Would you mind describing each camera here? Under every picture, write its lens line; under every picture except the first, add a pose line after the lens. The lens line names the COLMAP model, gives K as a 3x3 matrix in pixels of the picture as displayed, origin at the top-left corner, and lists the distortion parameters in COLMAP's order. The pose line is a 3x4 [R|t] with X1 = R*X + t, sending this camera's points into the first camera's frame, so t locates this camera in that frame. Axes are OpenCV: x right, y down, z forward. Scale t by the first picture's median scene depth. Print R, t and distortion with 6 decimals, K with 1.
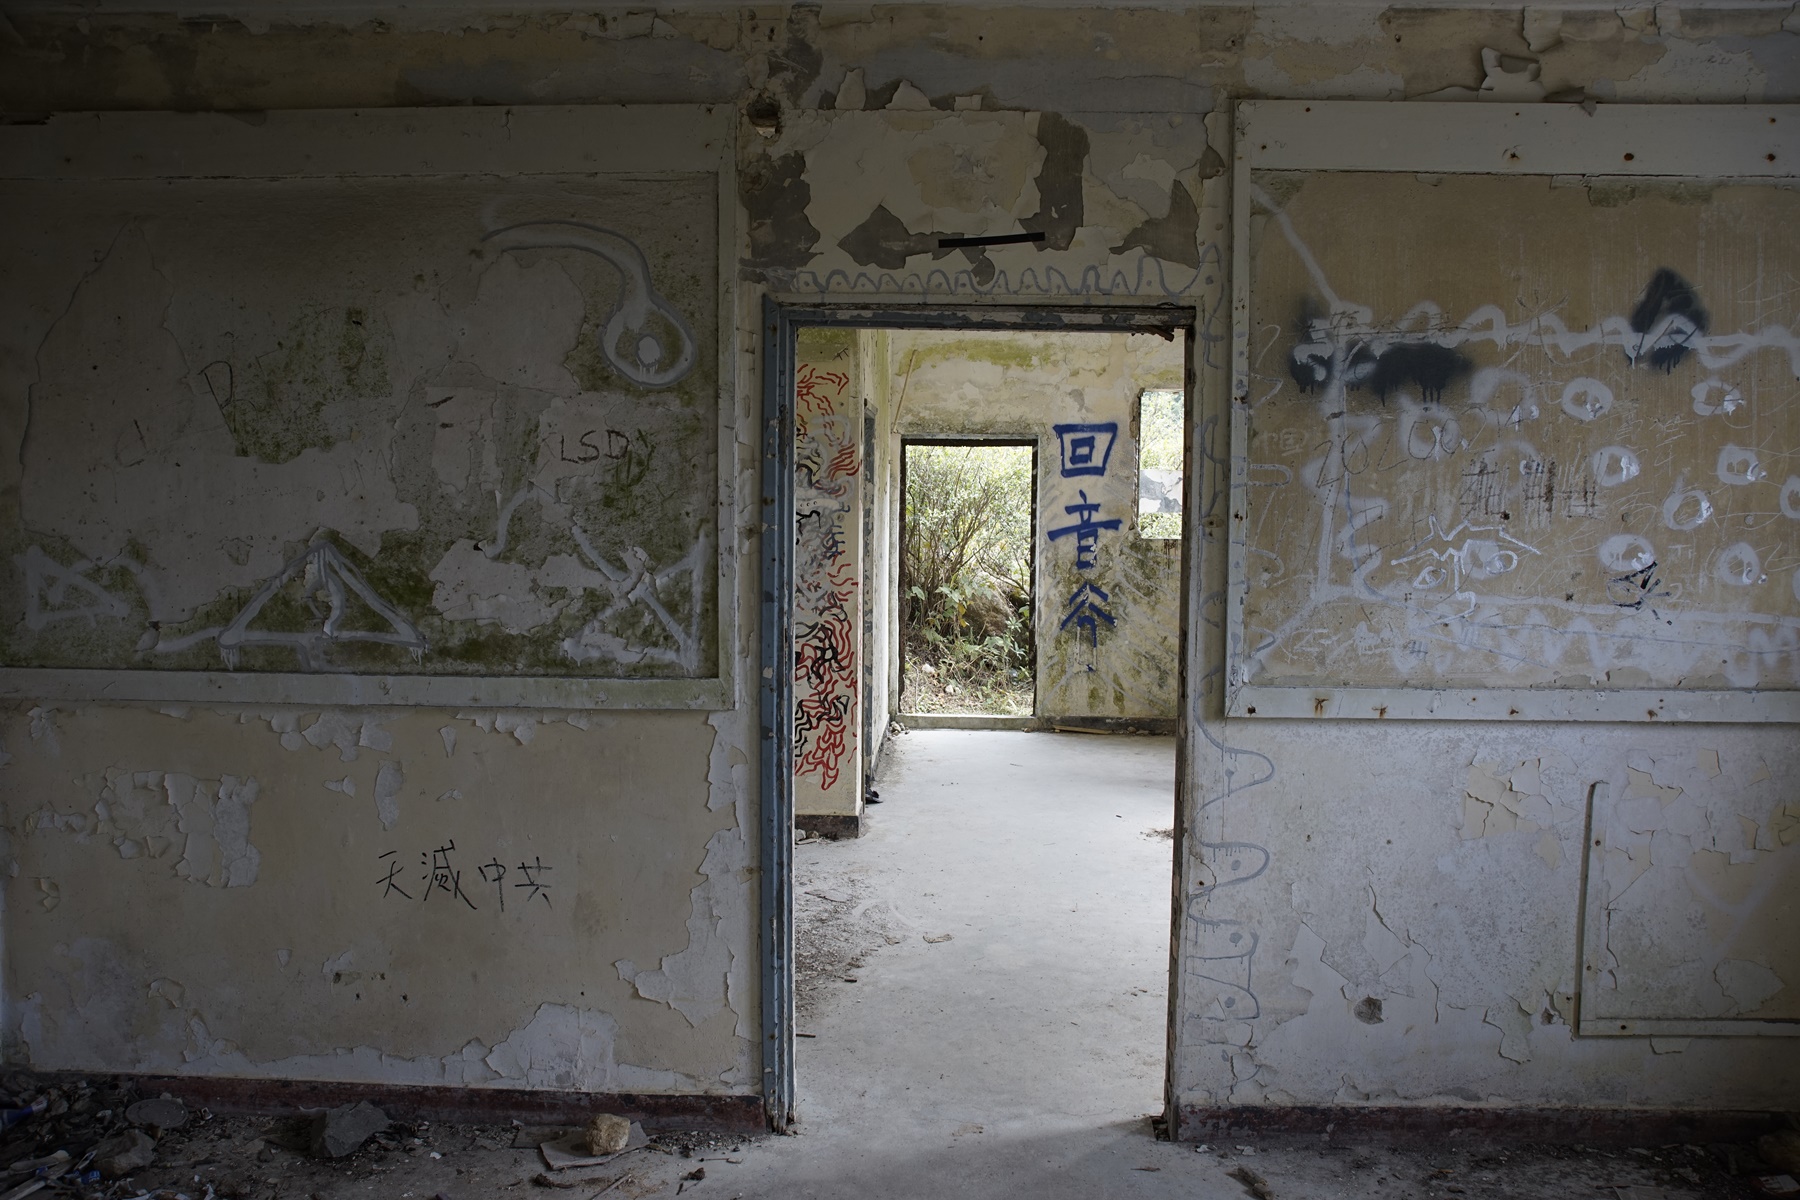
lens RADIAL K [[1451.5, 0, 913.5], [0, 1451.5, 599.7], [0, 0, 1]] dist [-0.142447, 0.151711]
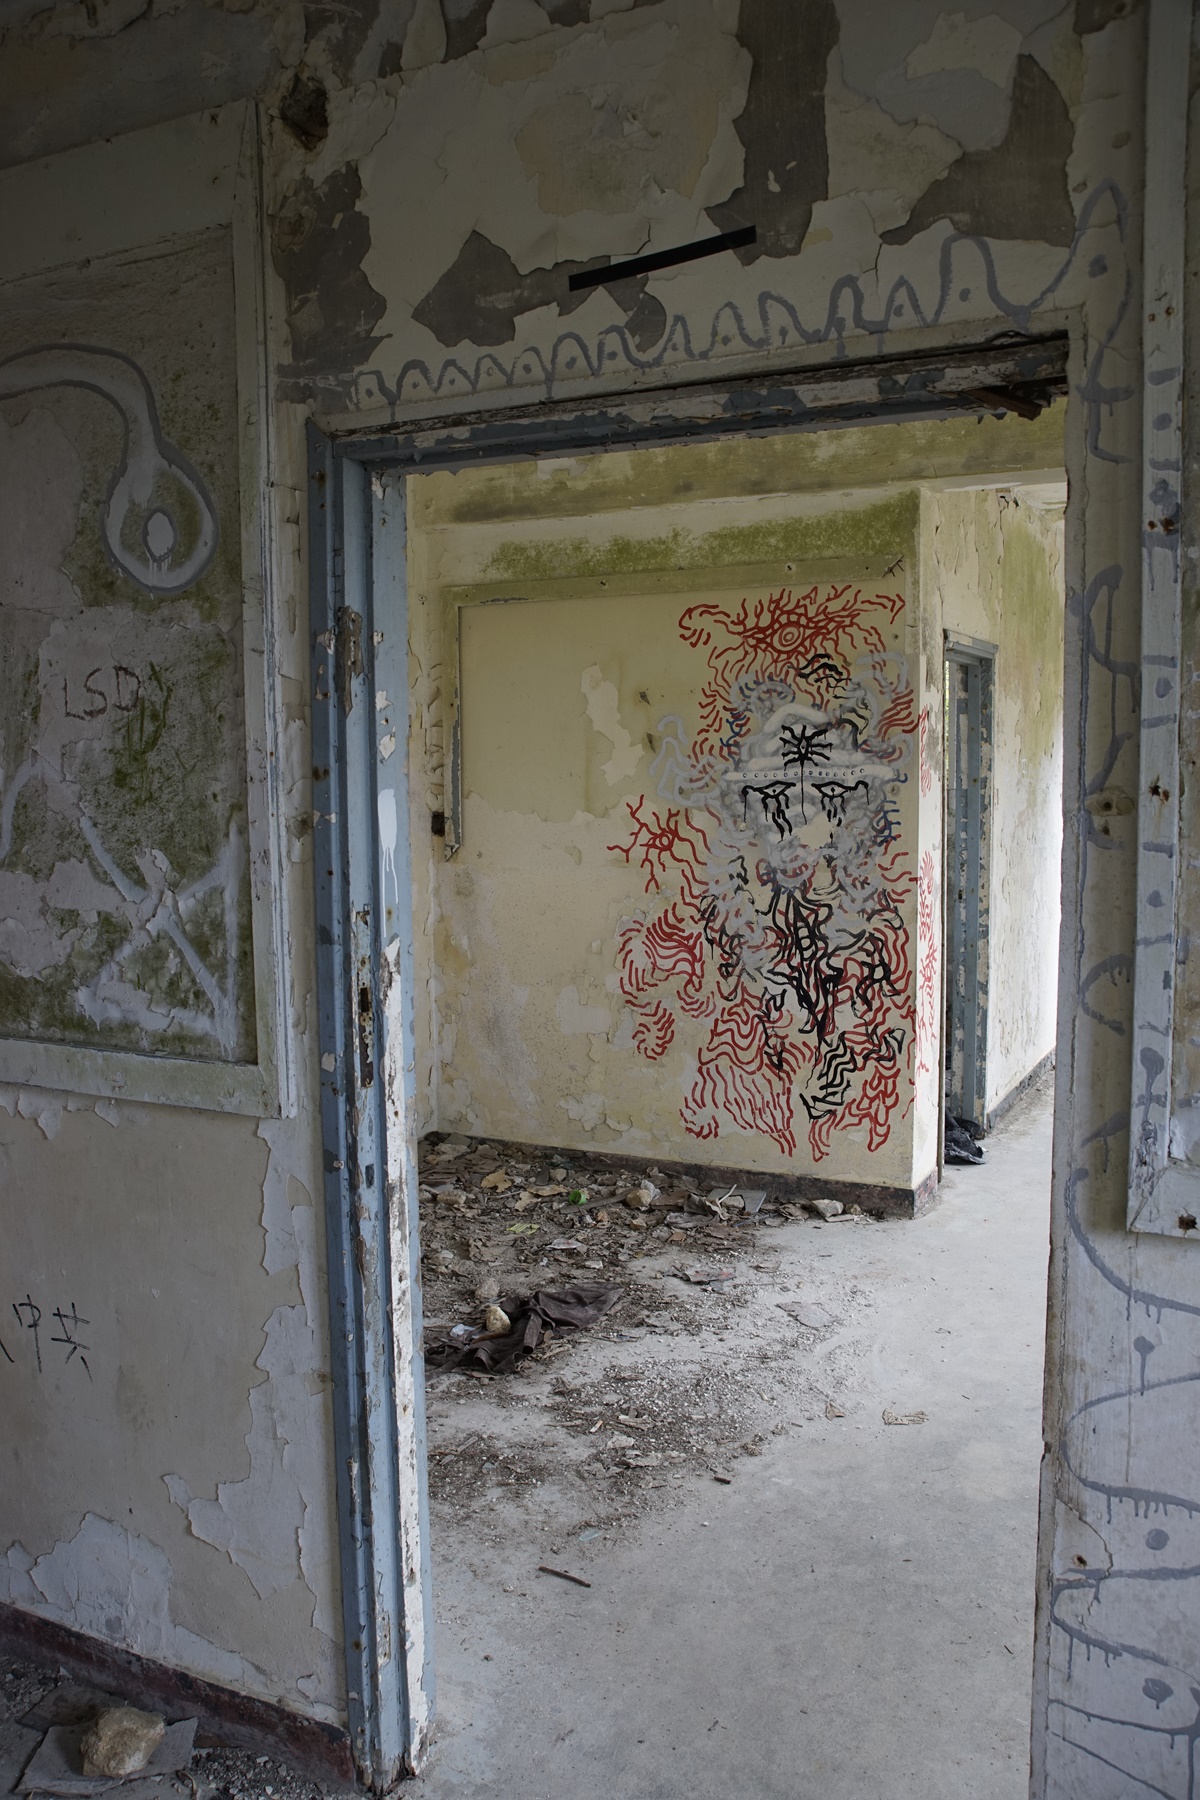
lens RADIAL K [[1451.5, 0, 595.3], [0, 1451.5, 909.9], [0, 0, 1]] dist [-0.142447, 0.151711]
pose [[0.901826, 0.024737, -0.431391, 0.254973], [-0.012356, 0.999428, 0.031477, -0.032411], [0.431923, -0.023057, 0.901616, 0.519792]]
